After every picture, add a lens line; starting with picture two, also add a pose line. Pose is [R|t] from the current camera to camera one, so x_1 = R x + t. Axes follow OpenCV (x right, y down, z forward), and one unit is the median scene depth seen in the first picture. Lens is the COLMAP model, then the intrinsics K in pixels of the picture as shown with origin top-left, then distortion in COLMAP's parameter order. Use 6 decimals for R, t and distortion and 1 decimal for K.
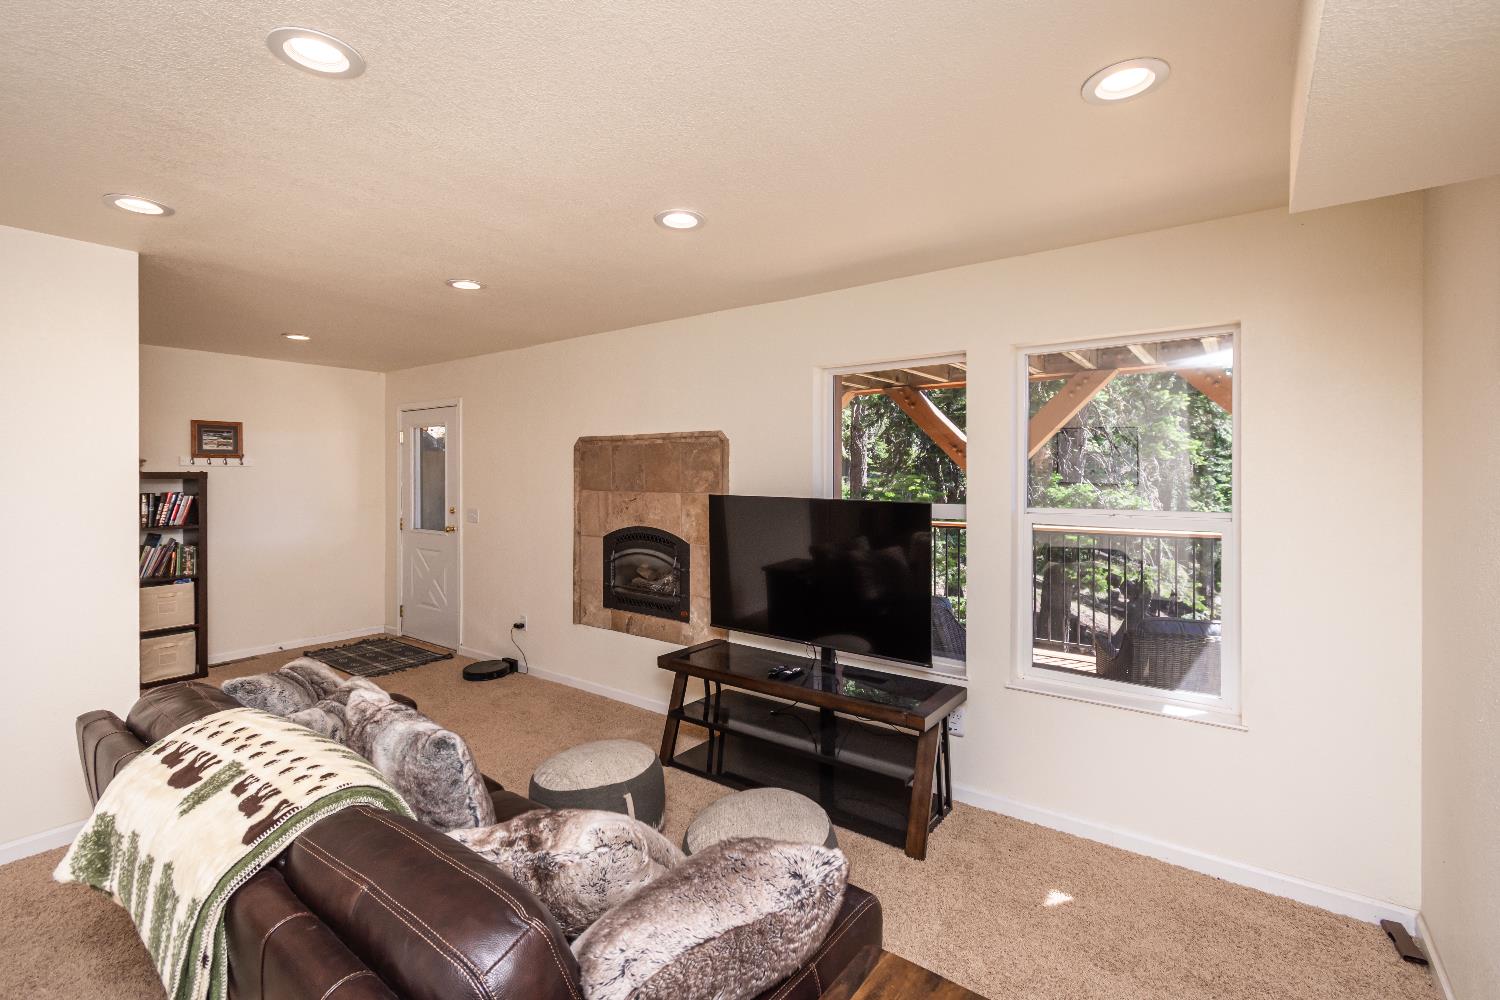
lens RADIAL K [[677.9, 0, 748.9], [0, 677.9, 483.4], [0, 0, 1]] dist [0.010212, -0.002812]
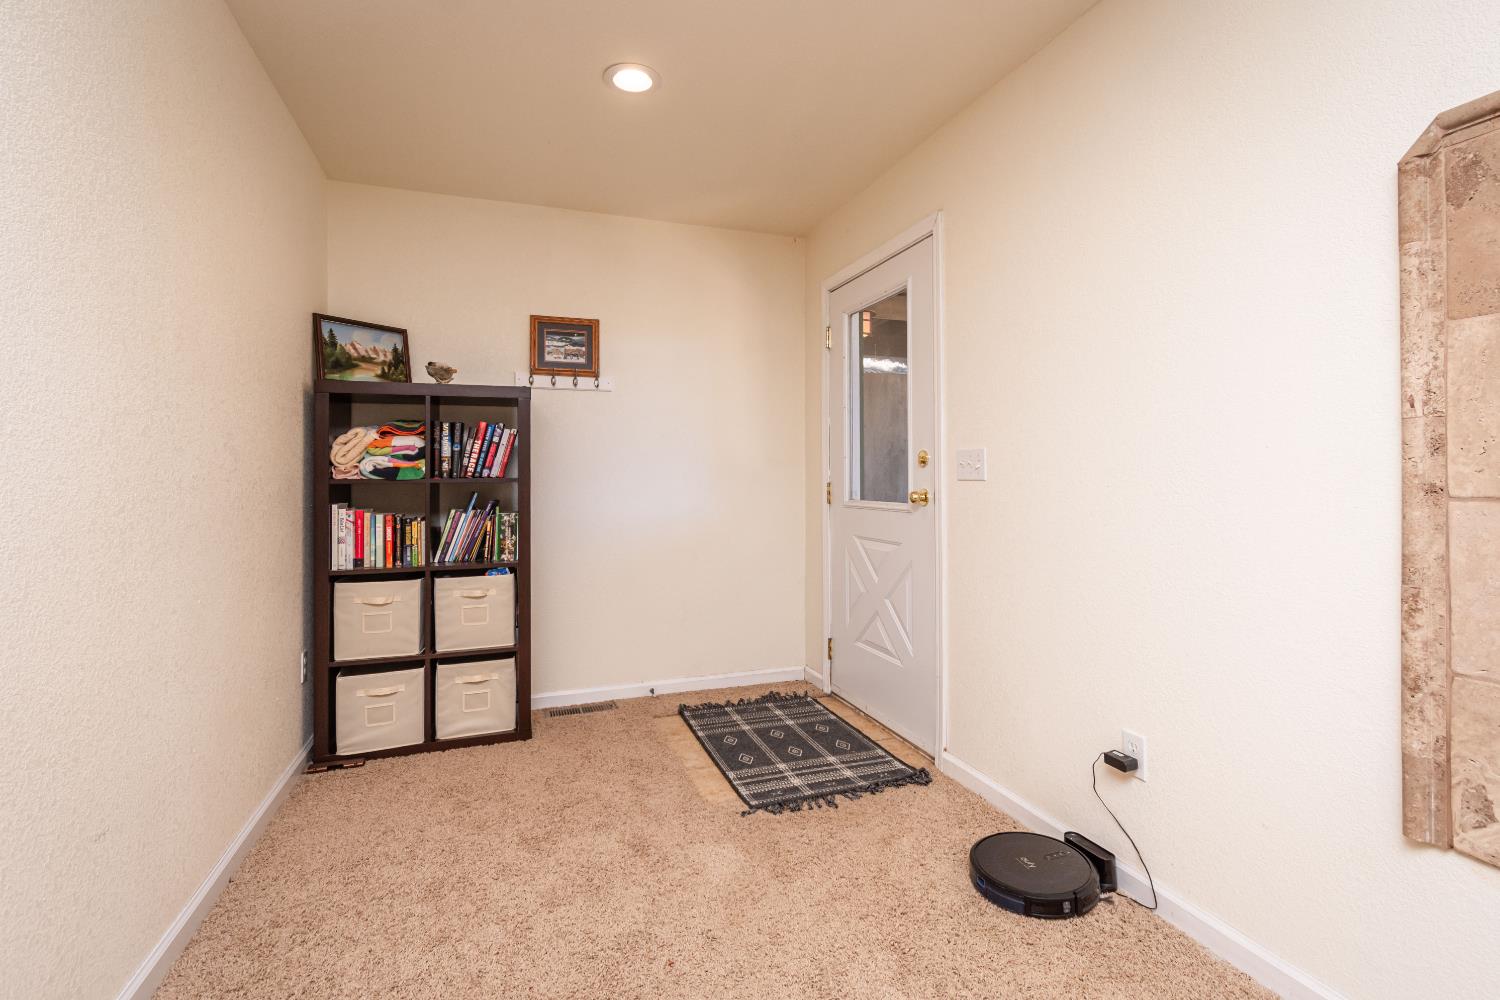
lens RADIAL K [[677.9, 0, 746.6], [0, 677.9, 471.8], [0, 0, 1]] dist [0.010212, -0.002812]
pose [[0.822821, -0.015248, -0.568097, -0.315739], [-0.000371, 0.999625, -0.027368, 0.072695], [0.568301, 0.022730, 0.822507, 0.634065]]
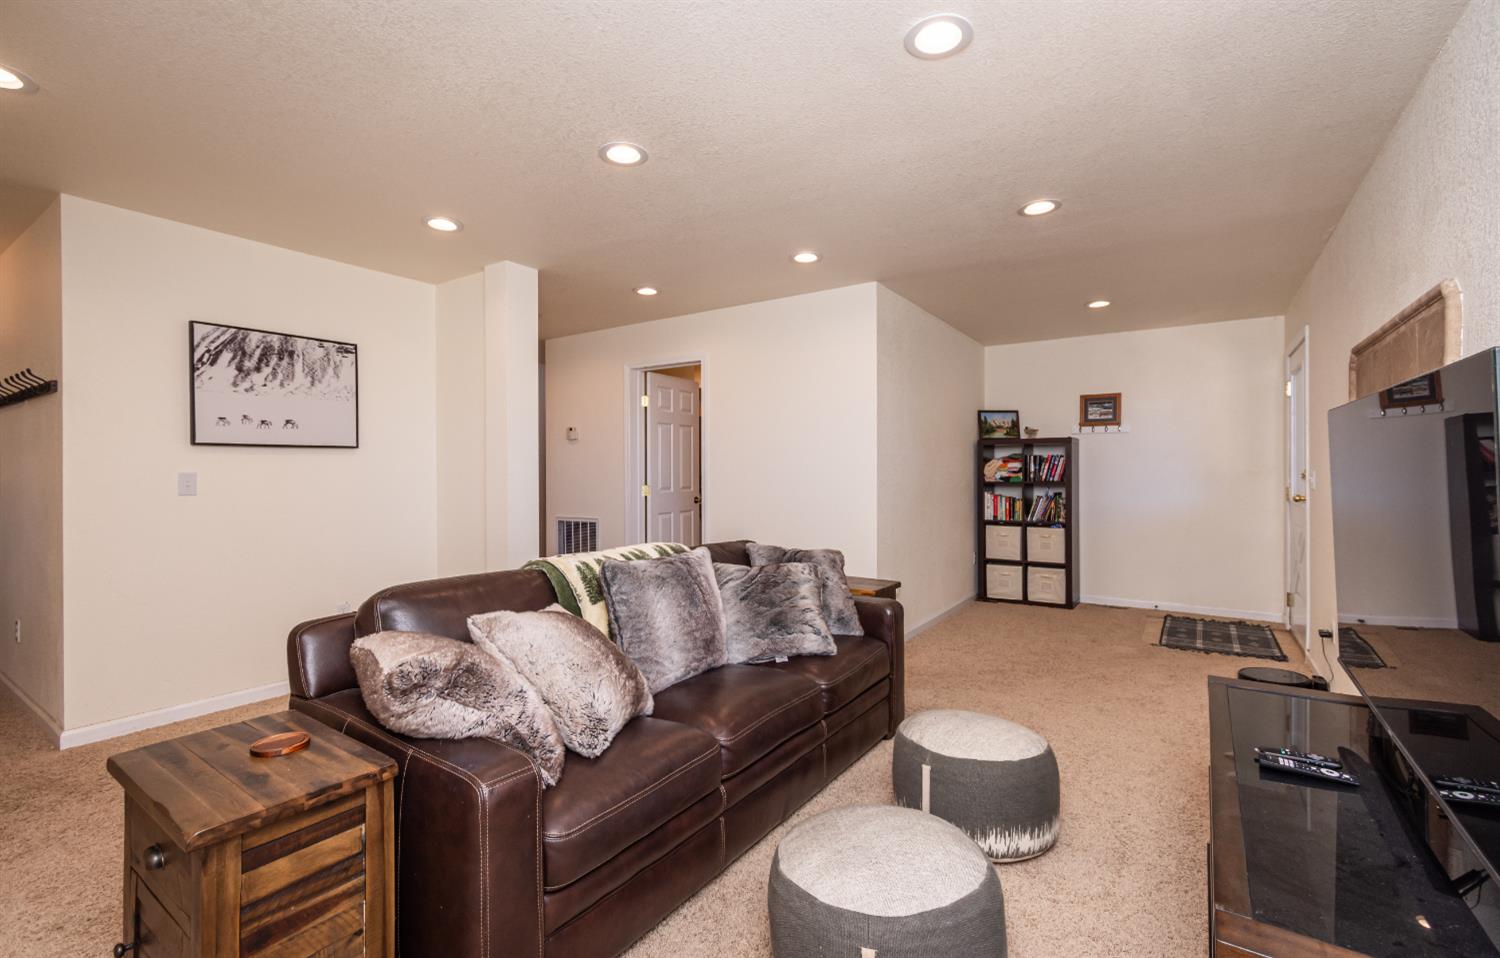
lens RADIAL K [[645.2, 0, 750.7], [0, 645.2, 476.3], [0, 0, 1]] dist [0.012152, 0.000247]
pose [[0.041443, 0.003016, -0.999136, 0.312043], [-0.014923, 0.999886, 0.002399, 0.058076], [0.999029, 0.014811, 0.041483, 0.397080]]
